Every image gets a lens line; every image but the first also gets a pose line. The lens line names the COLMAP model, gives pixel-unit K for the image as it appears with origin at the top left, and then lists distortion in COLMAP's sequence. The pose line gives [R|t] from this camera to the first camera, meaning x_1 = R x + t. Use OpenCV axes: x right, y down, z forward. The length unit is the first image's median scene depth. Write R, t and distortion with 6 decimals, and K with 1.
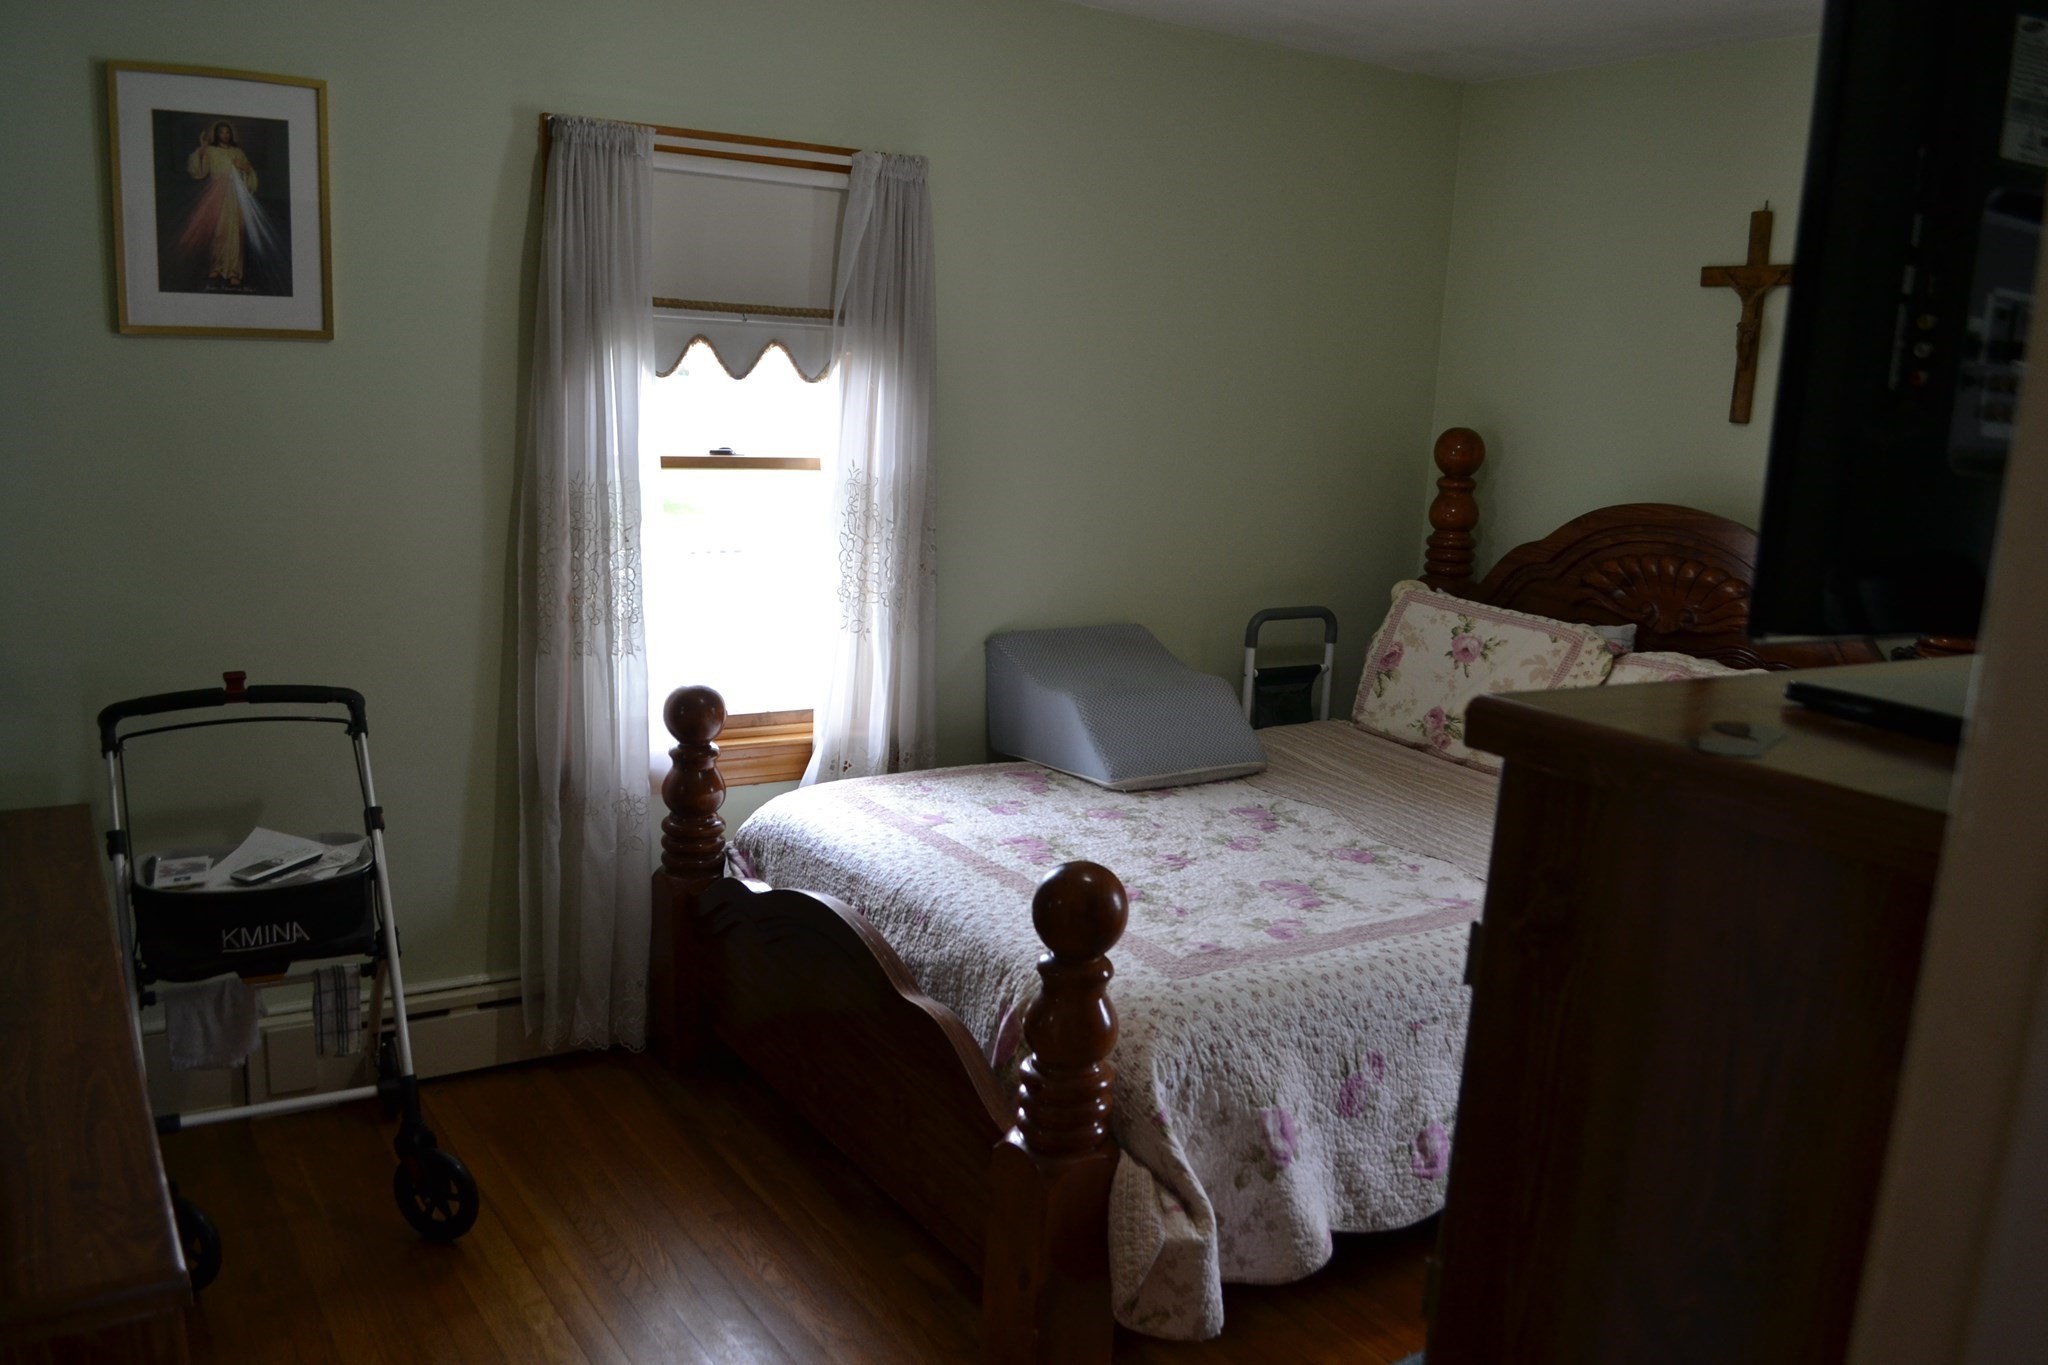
lens RADIAL K [[1650.0, 0, 1041.2], [0, 1650.0, 729.5], [0, 0, 1]] dist [-0.078368, 0.011039]
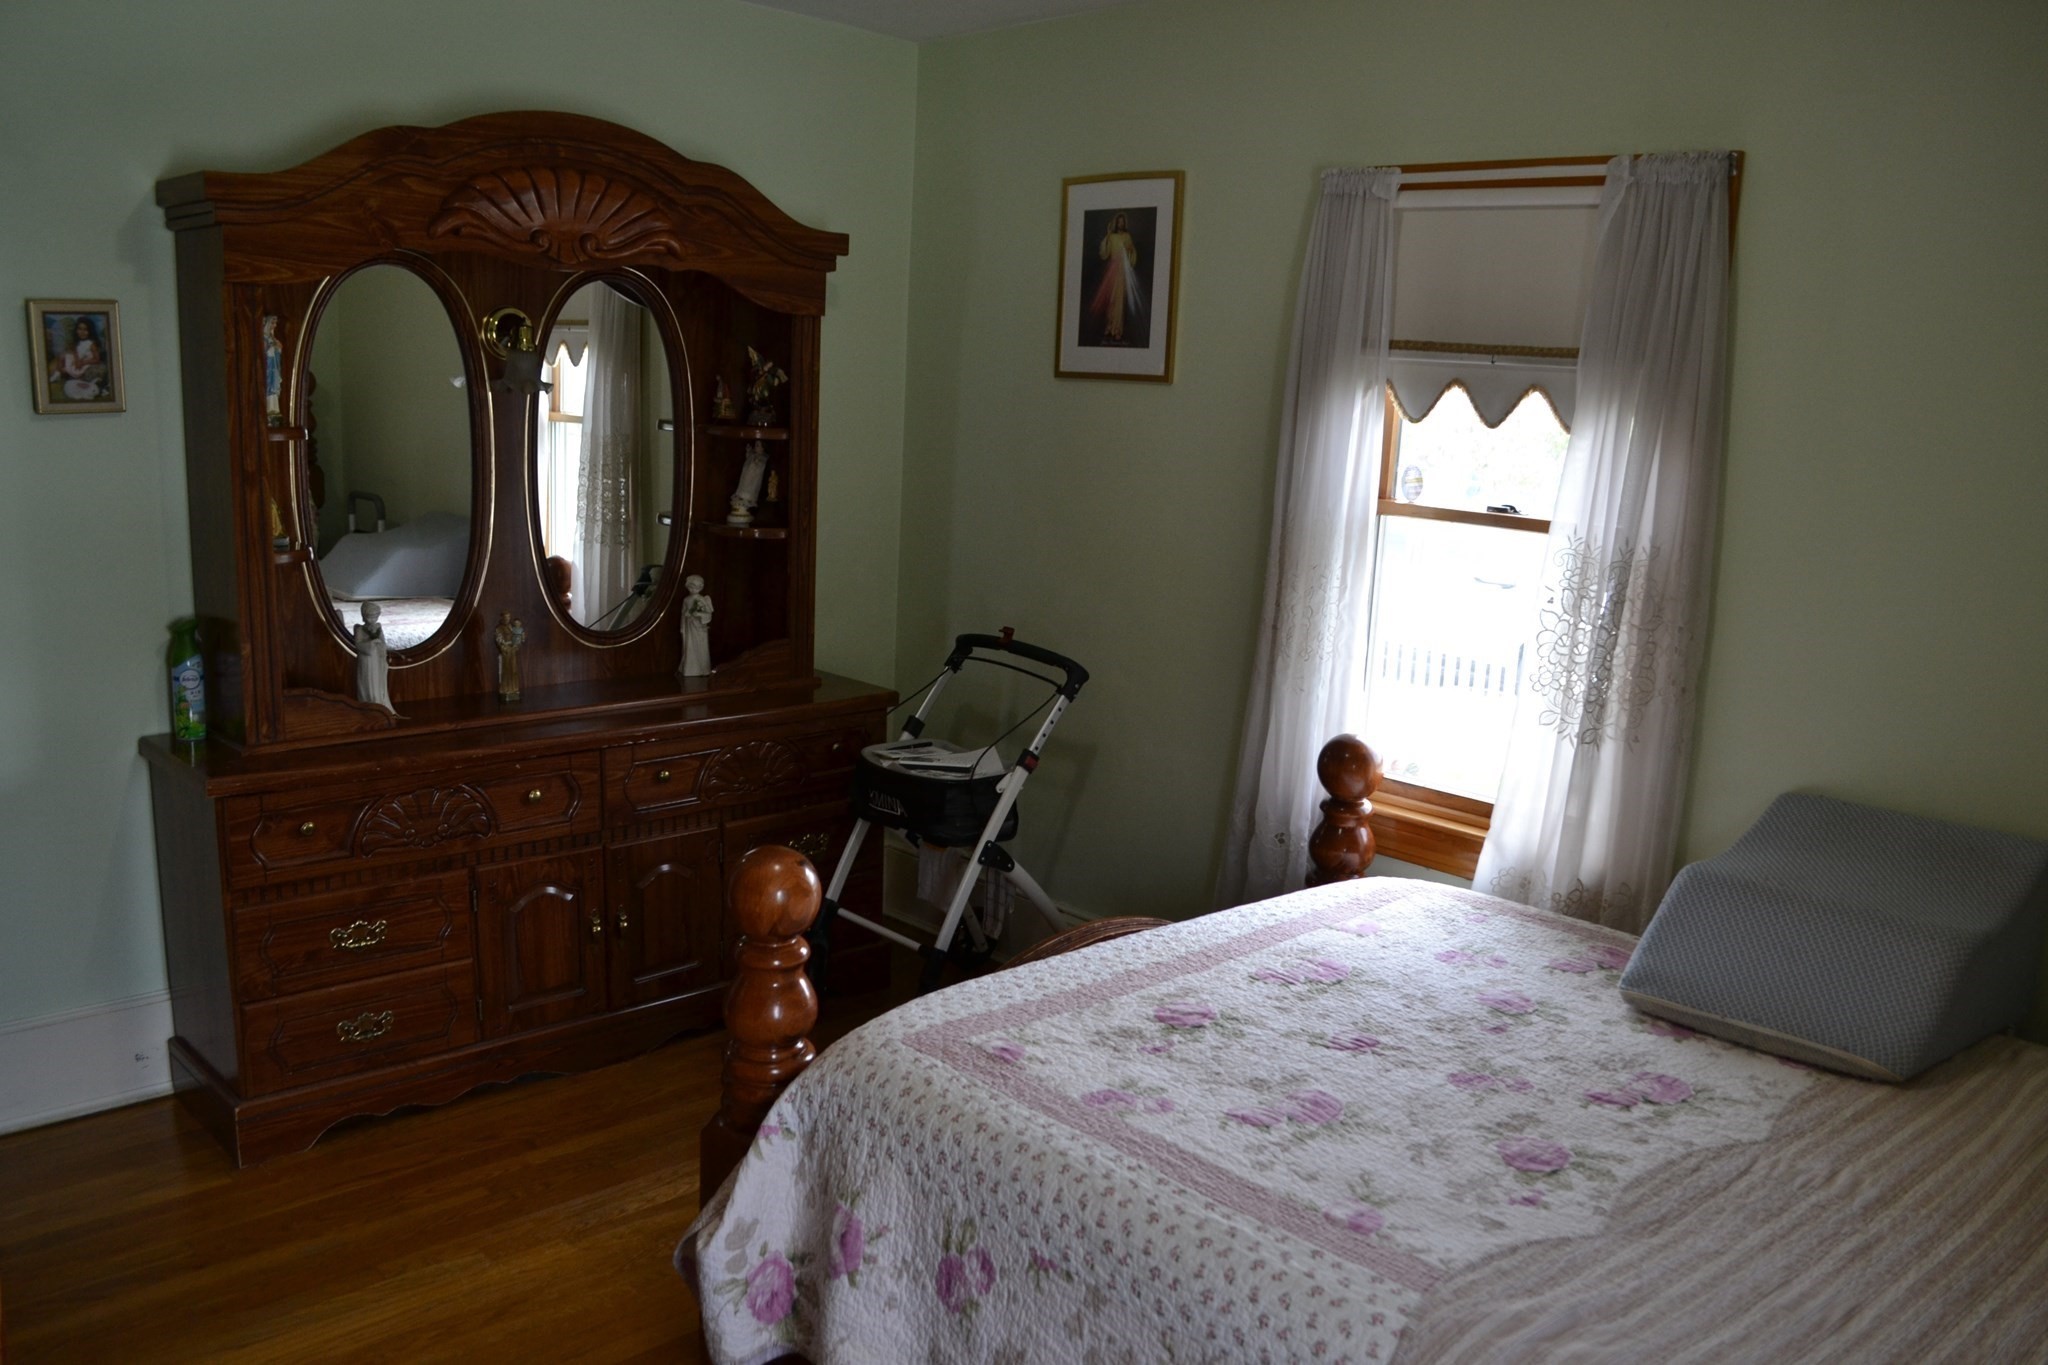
lens RADIAL K [[1650.0, 0, 1041.2], [0, 1650.0, 729.5], [0, 0, 1]] dist [-0.078368, 0.011039]
pose [[0.196228, 0.168047, -0.966051, 0.722467], [-0.249883, 0.961248, 0.116455, -0.104461], [0.948184, 0.218548, 0.230616, 0.640662]]
